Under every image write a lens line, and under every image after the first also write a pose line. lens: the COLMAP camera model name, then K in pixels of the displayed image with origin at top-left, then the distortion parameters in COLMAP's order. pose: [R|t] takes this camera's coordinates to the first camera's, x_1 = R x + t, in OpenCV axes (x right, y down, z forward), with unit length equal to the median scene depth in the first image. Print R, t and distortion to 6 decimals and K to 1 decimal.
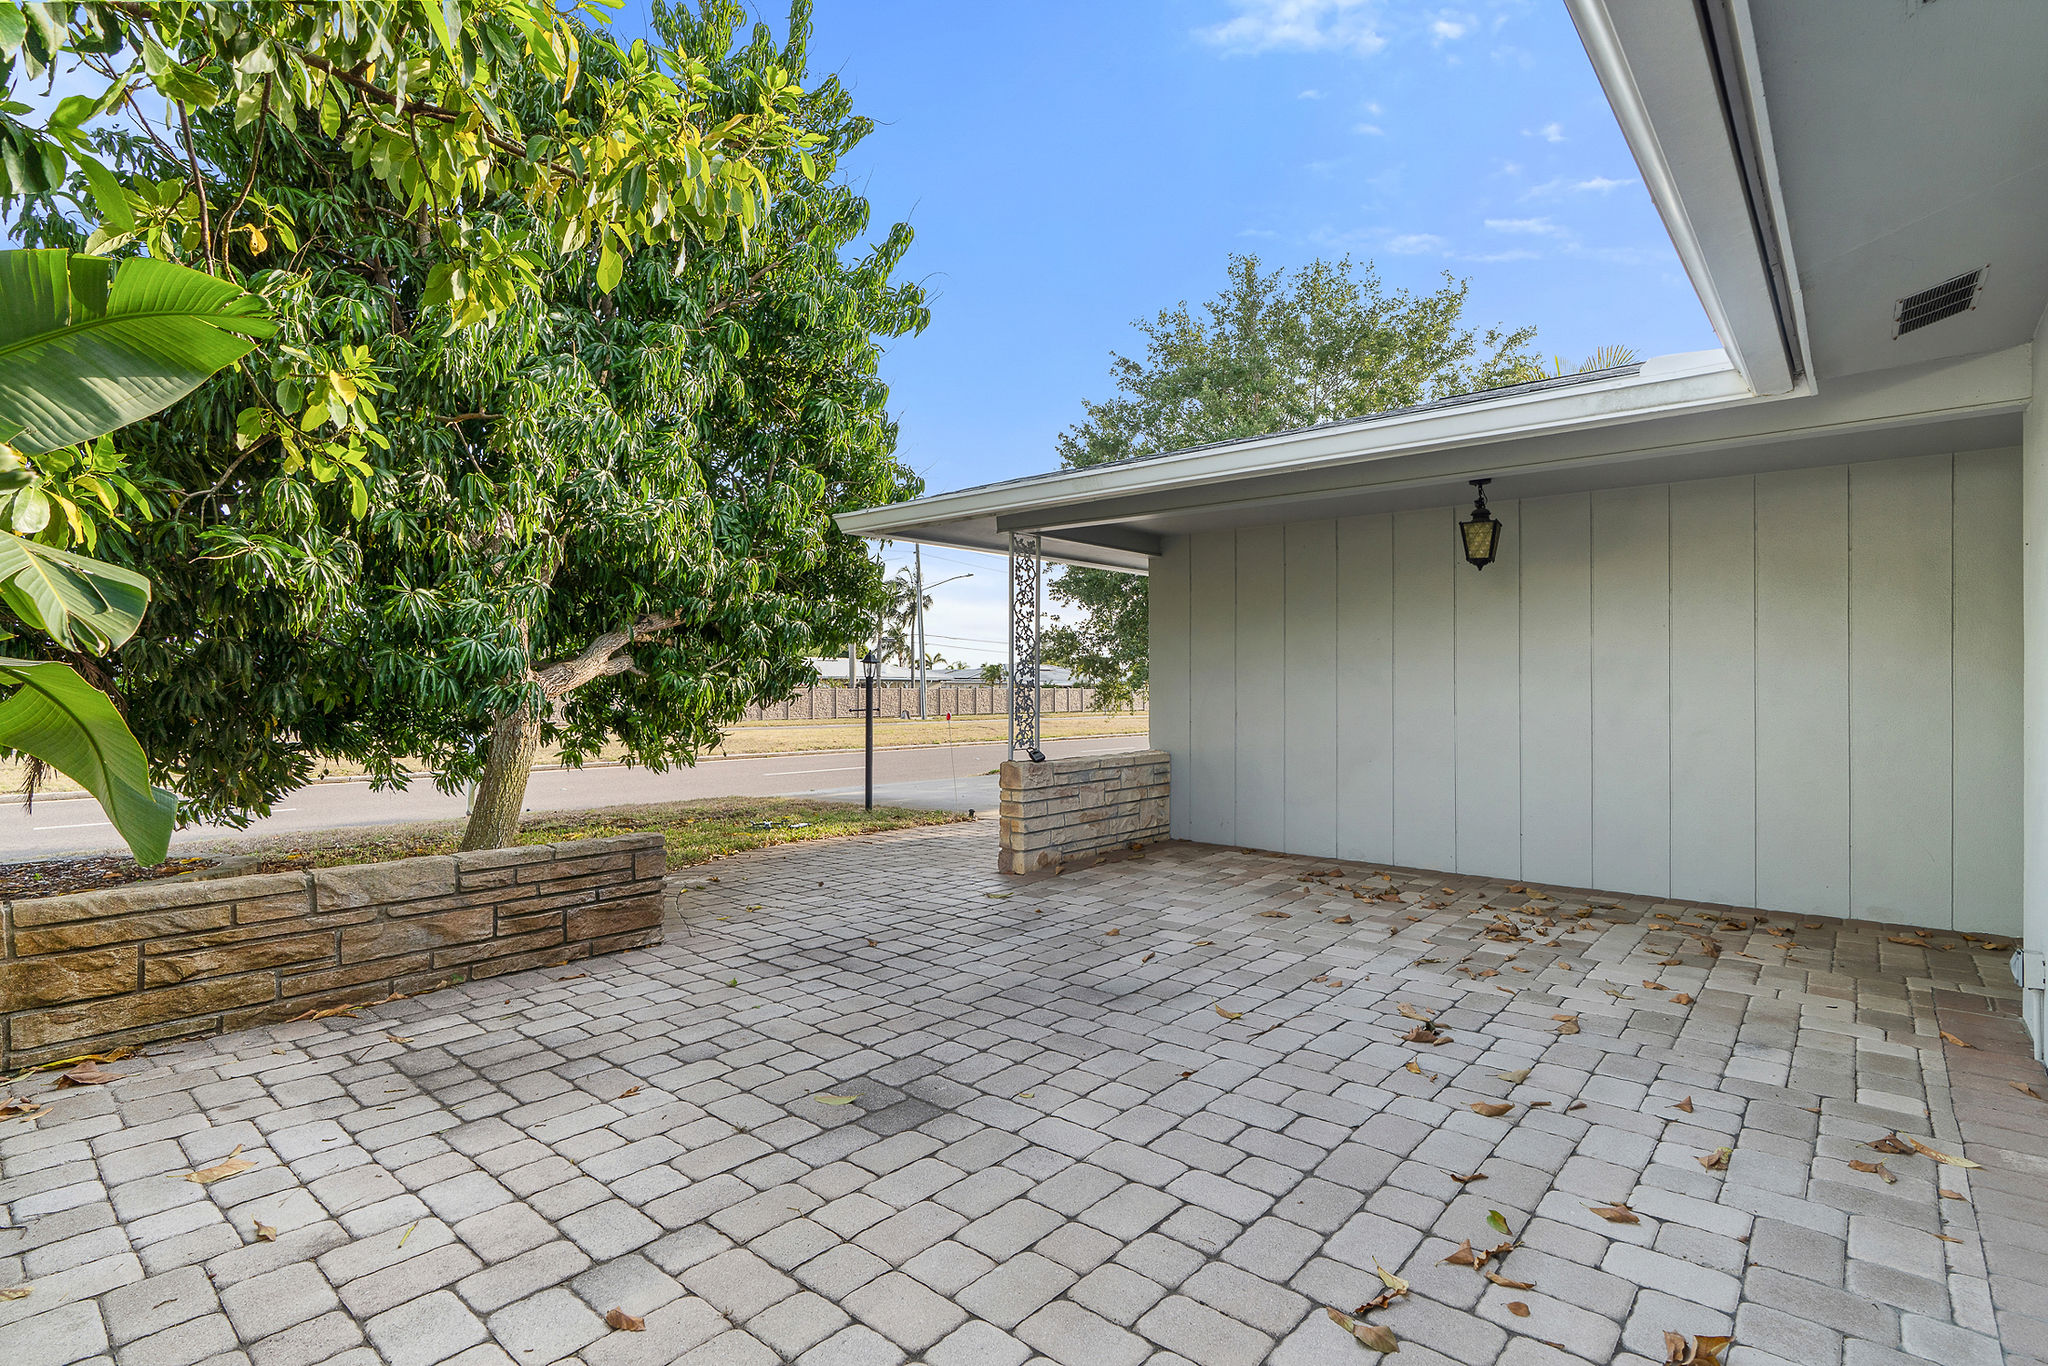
lens RADIAL K [[981.8, 0, 1026.2], [0, 981.8, 685.5], [0, 0, 1]] dist [0.002585, 0.000512]
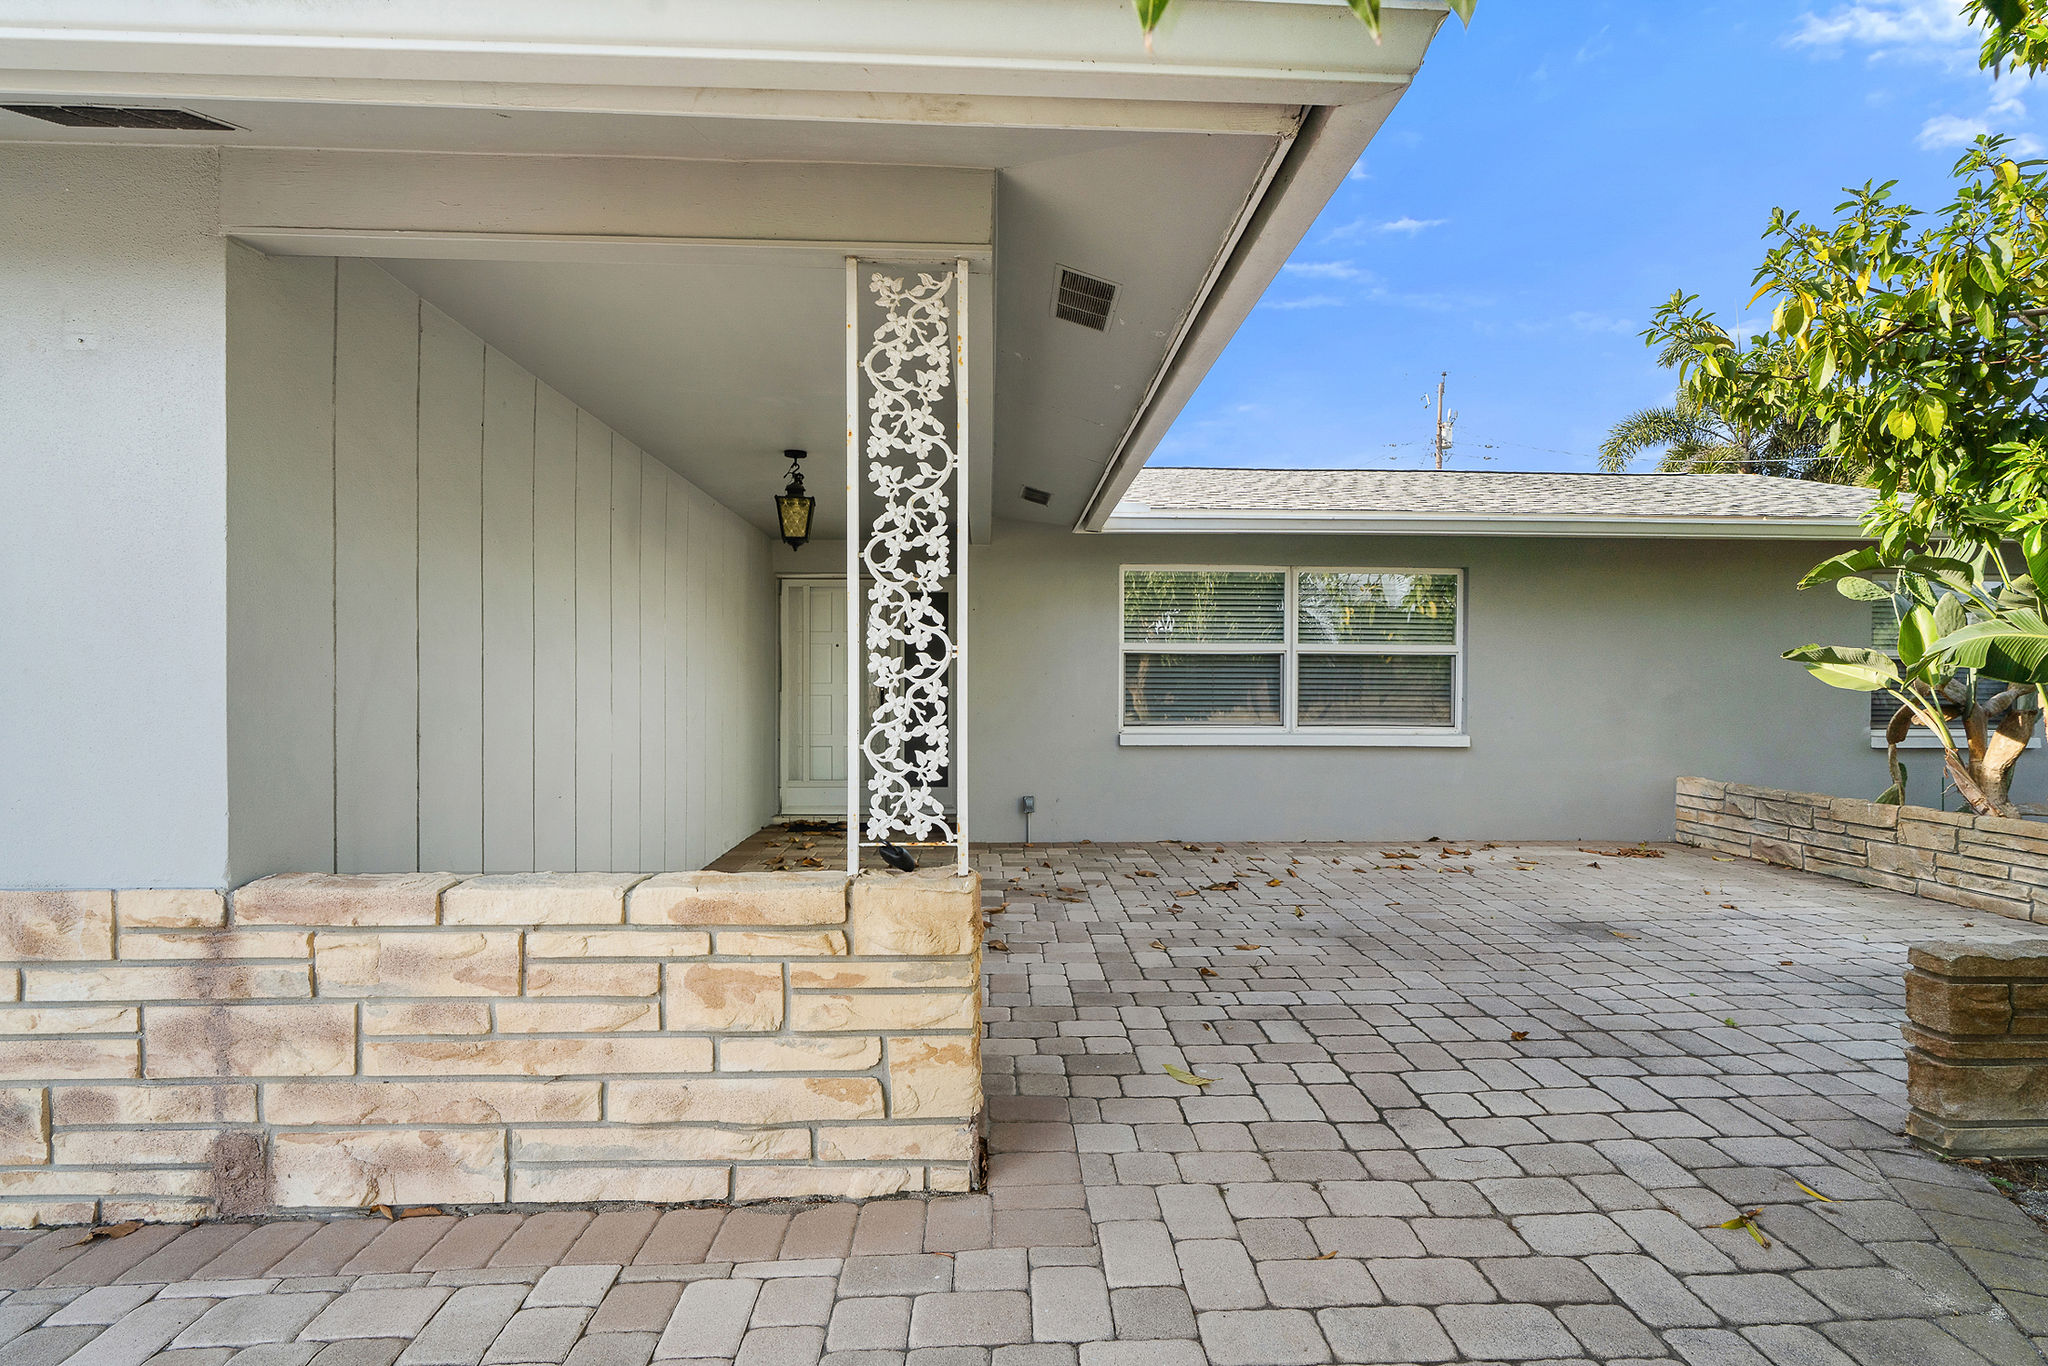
lens RADIAL K [[981.8, 0, 1028.6], [0, 981.8, 681.5], [0, 0, 1]] dist [0.002585, 0.000512]
pose [[-0.683995, -0.010635, 0.729409, -0.460853], [-0.009848, 0.999937, 0.005344, 0.001034], [-0.729420, -0.003528, -0.684057, 1.868375]]
